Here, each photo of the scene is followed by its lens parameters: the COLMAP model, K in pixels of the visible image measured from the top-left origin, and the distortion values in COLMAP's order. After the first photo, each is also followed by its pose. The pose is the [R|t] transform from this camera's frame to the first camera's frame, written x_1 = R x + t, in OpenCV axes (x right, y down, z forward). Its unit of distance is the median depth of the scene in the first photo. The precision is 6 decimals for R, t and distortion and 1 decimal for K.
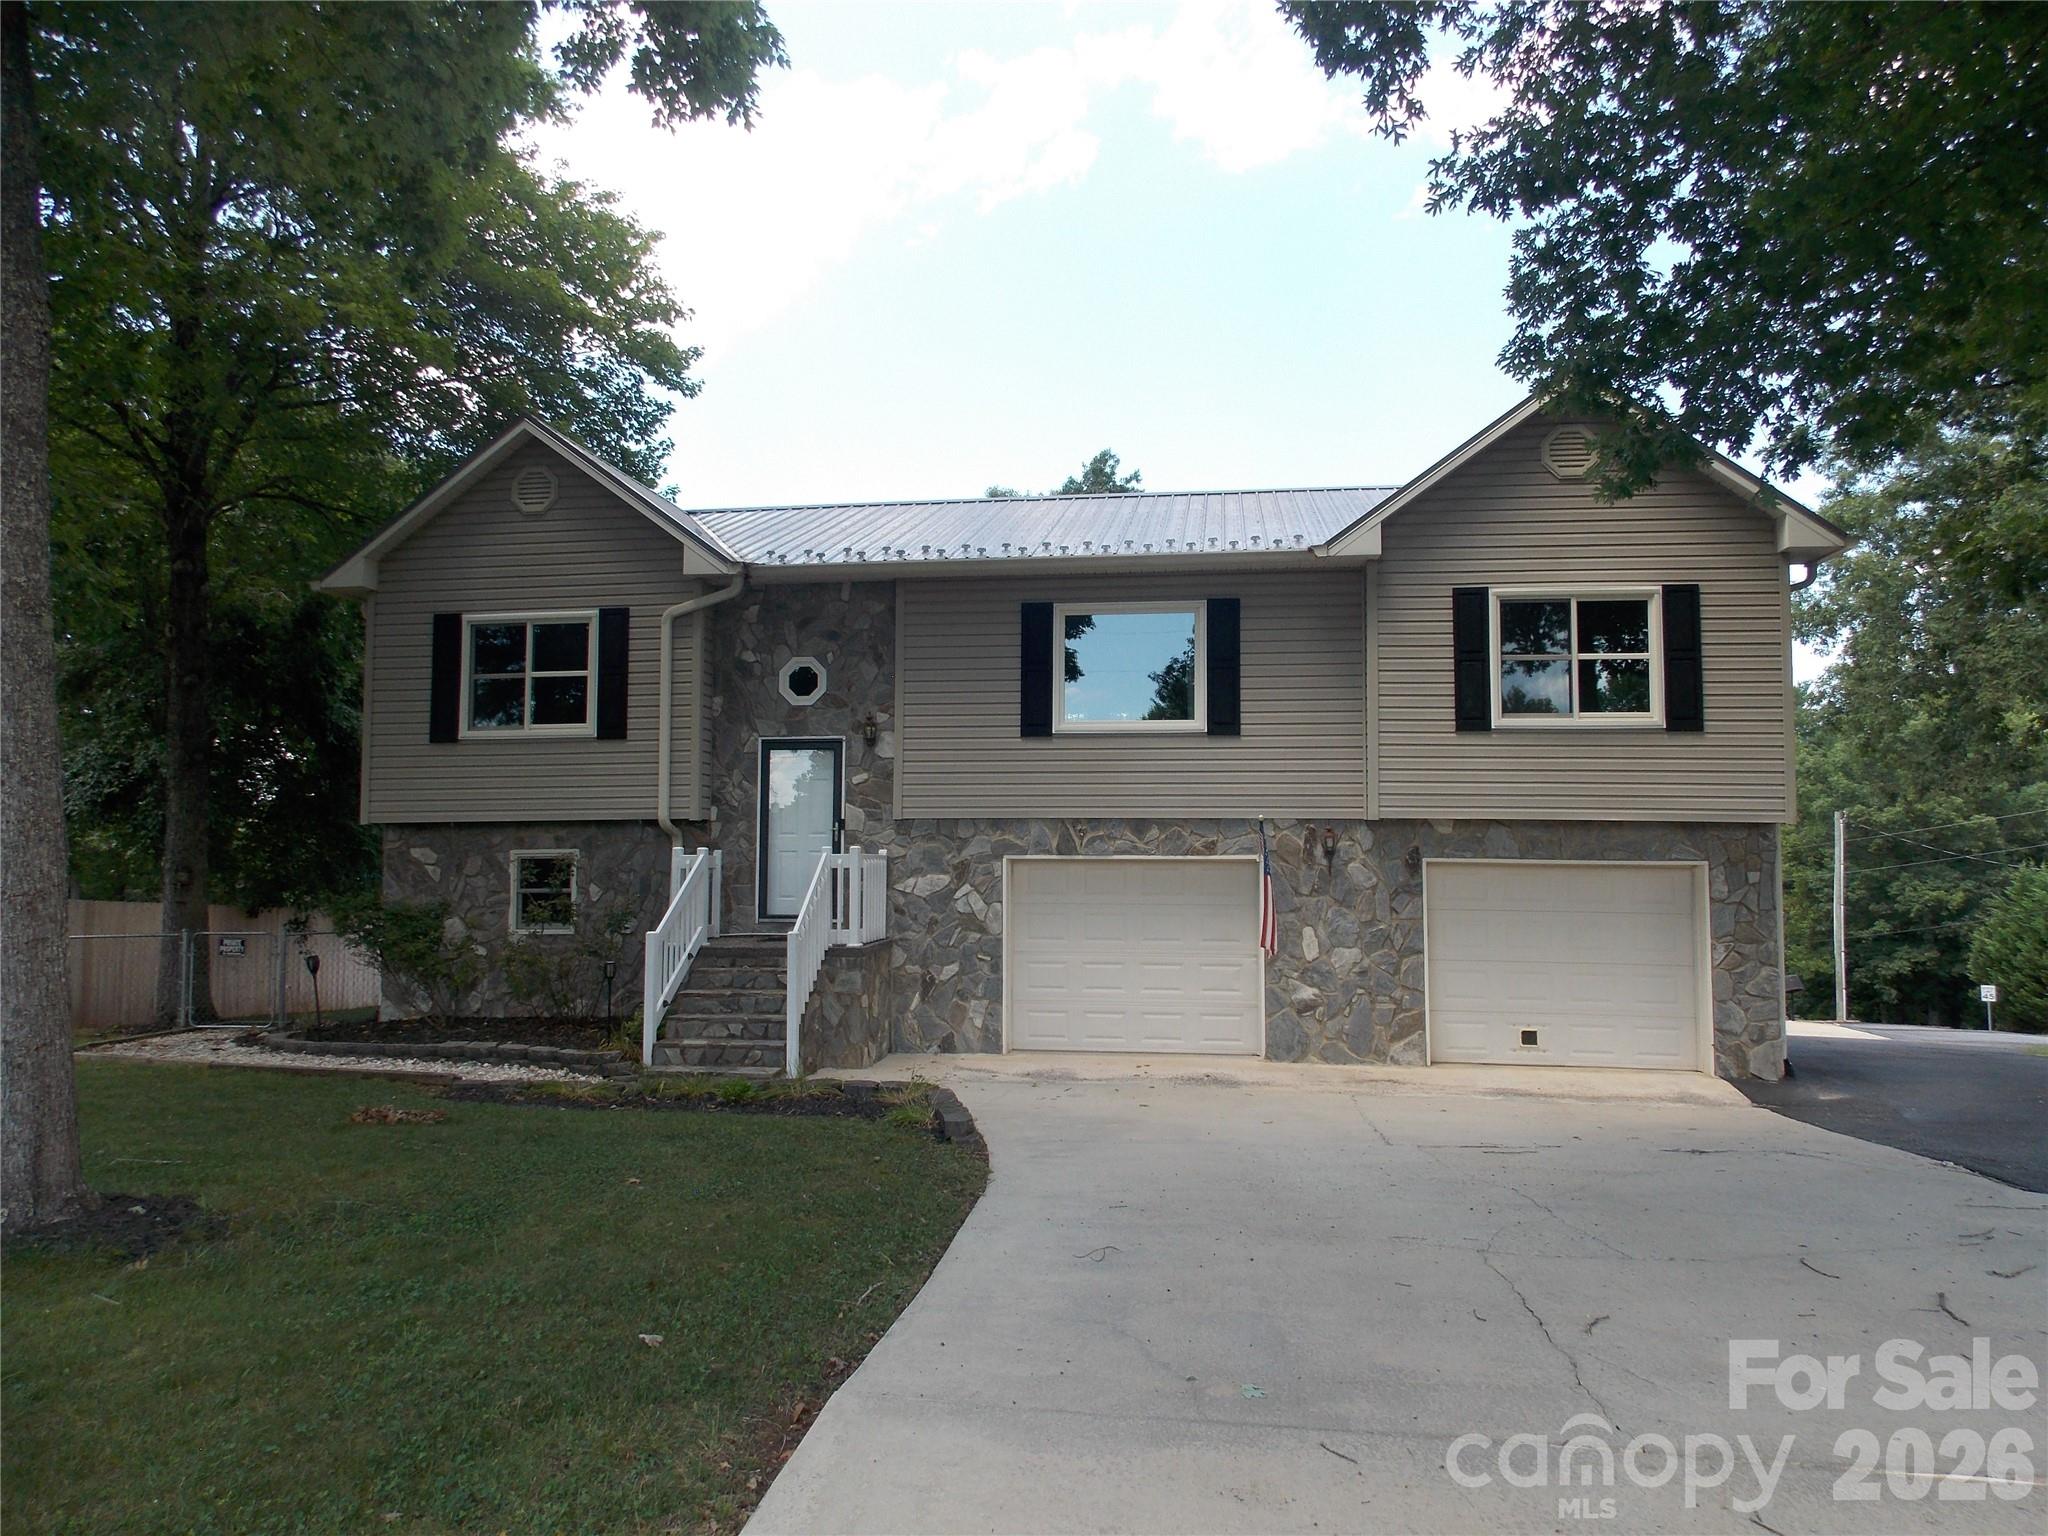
lens RADIAL K [[1399.6, 0, 1019.6], [0, 1399.6, 766.7], [0, 0, 1]] dist [0.018490, -0.004783]
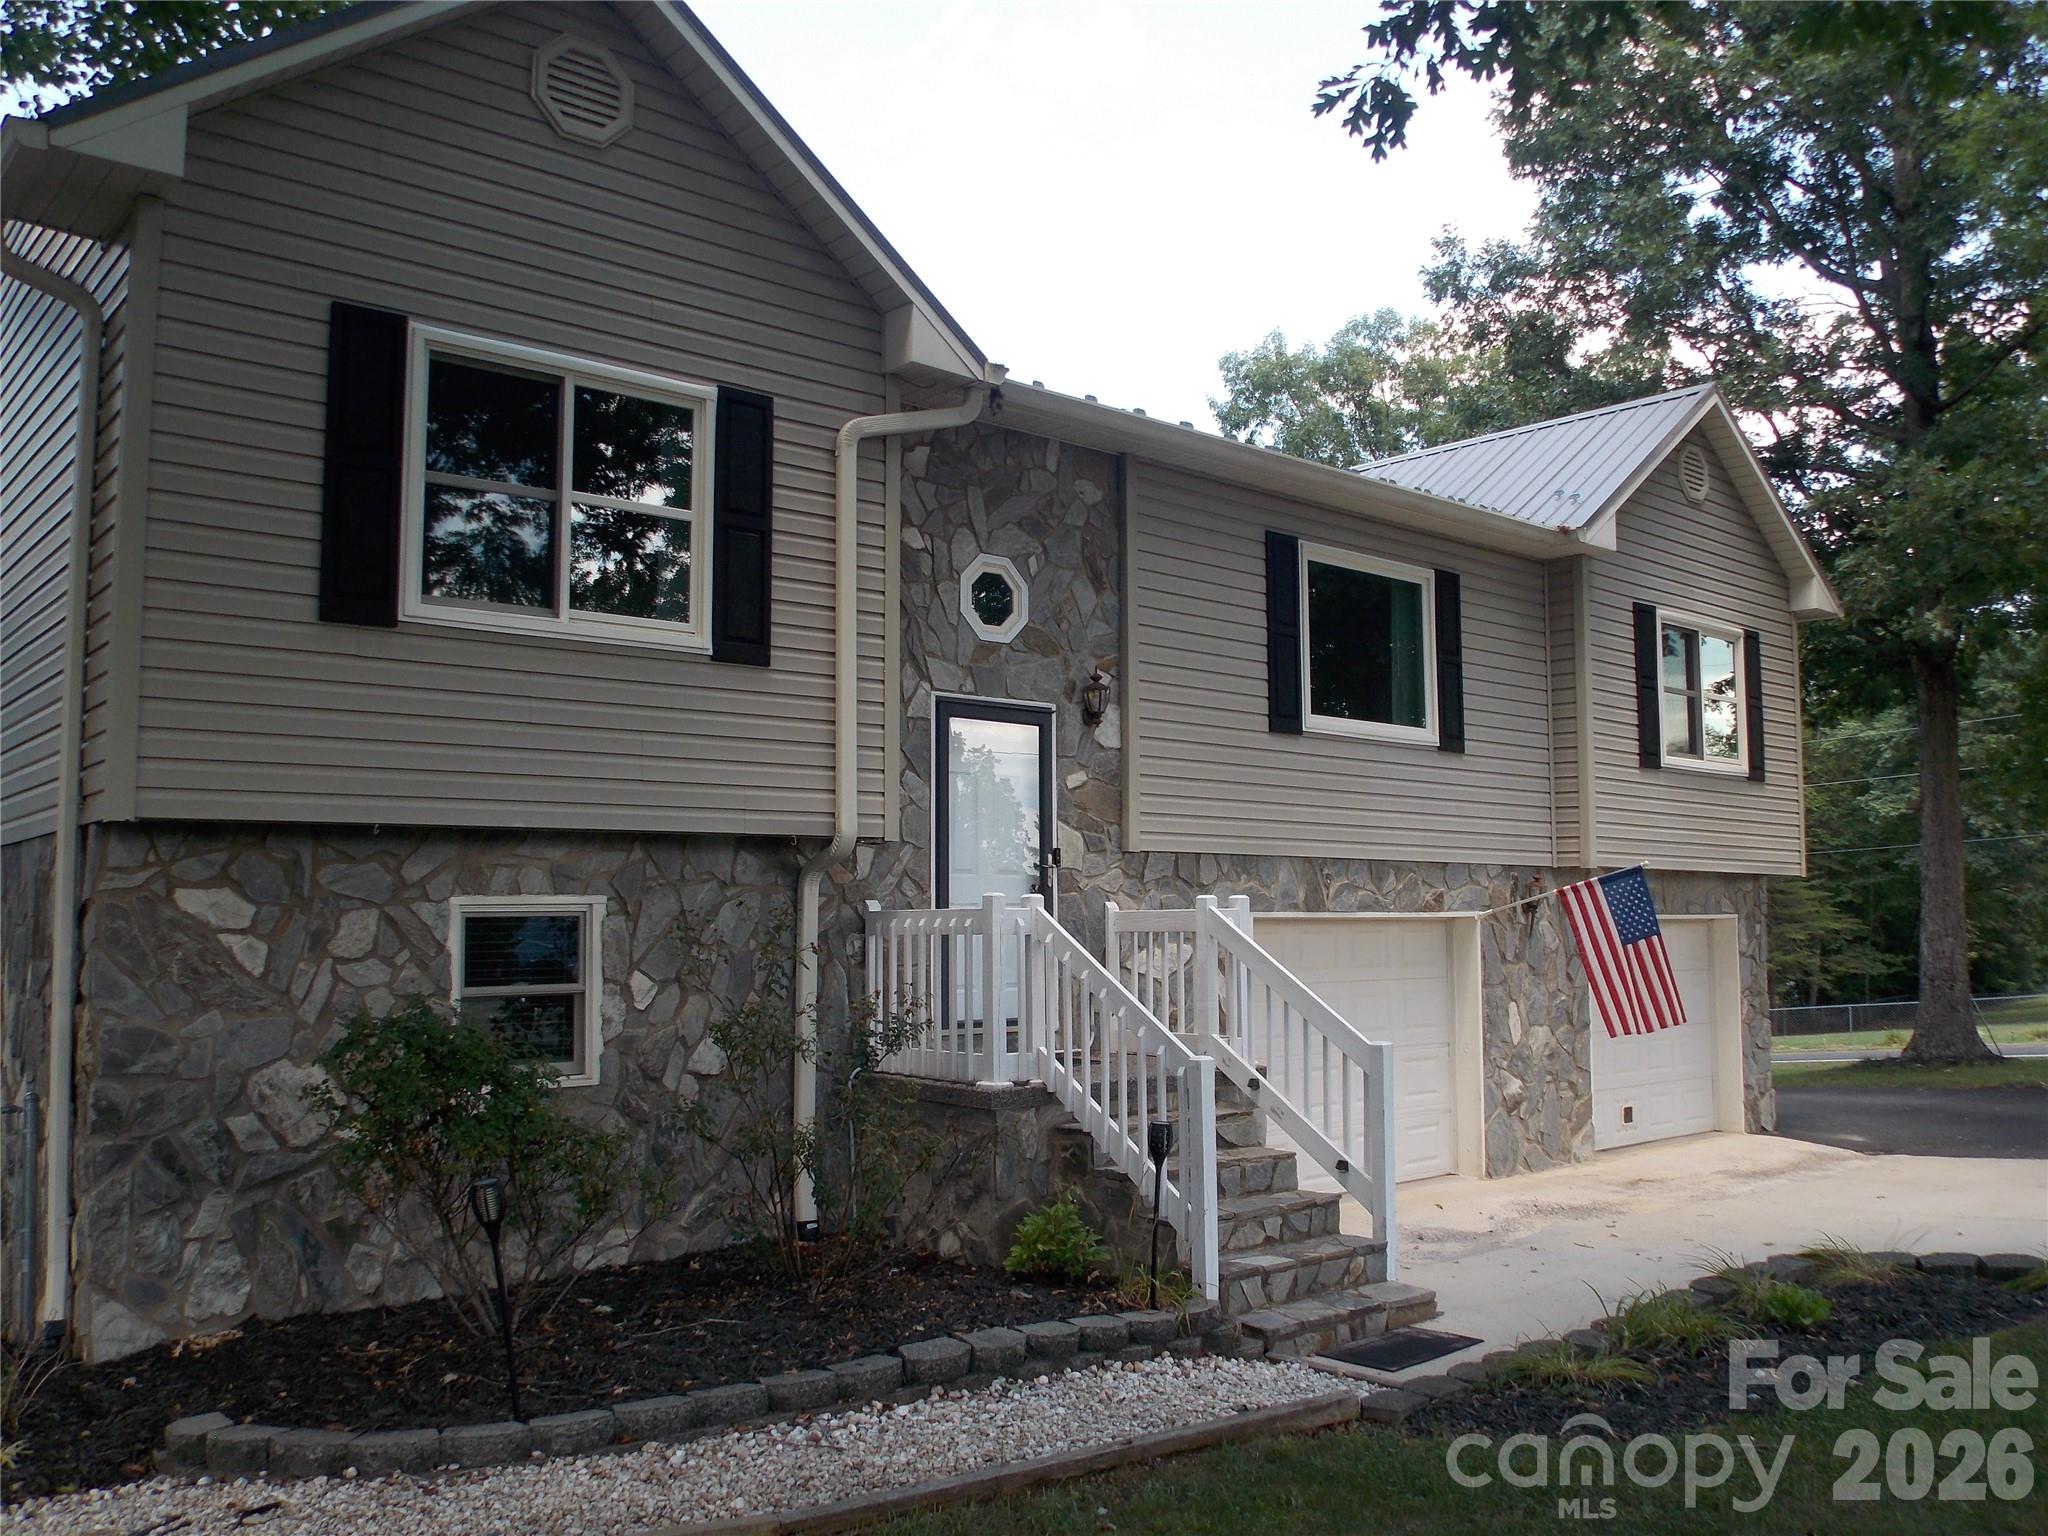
lens RADIAL K [[1691.7, 0, 1023.2], [0, 1691.7, 771.5], [0, 0, 1]] dist [-0.062028, 0.010956]
pose [[0.647533, 0.066527, 0.759128, -0.661641], [-0.040327, 0.997778, -0.053043, 0.043306], [-0.760970, 0.003734, 0.648776, 0.560982]]
